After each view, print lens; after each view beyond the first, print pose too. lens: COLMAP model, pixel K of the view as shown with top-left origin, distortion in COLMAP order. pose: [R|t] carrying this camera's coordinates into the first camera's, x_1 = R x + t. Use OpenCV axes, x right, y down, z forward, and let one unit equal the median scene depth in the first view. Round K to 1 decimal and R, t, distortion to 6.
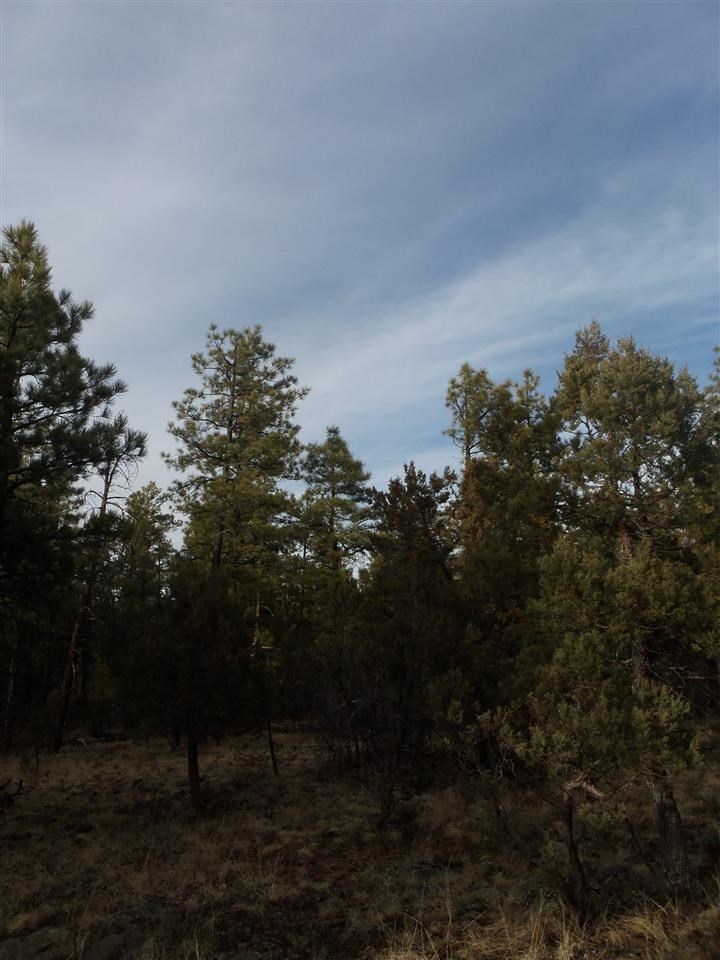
lens RADIAL K [[820.8, 0, 345.6], [0, 820.8, 497.5], [0, 0, 1]] dist [-0.026134, 0.008627]
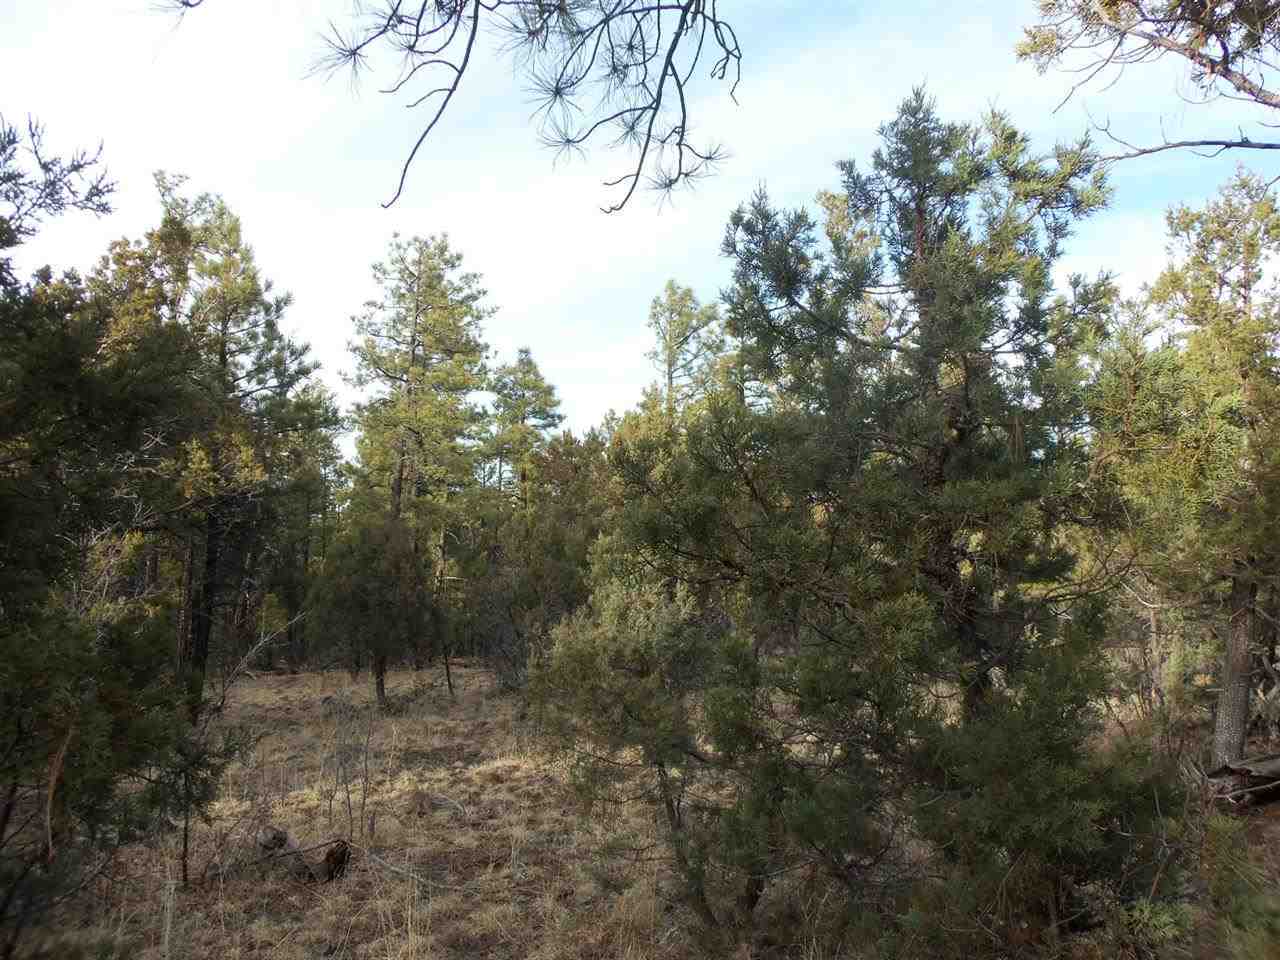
lens RADIAL K [[1094.5, 0, 640.0], [0, 1094.5, 480.0], [0, 0, 1]] dist [-0.026134, 0.008627]
pose [[0.997585, 0.022915, 0.065562, 0.038175], [-0.029046, 0.995135, 0.094138, -0.057109], [-0.063086, -0.095815, 0.993398, -0.261586]]
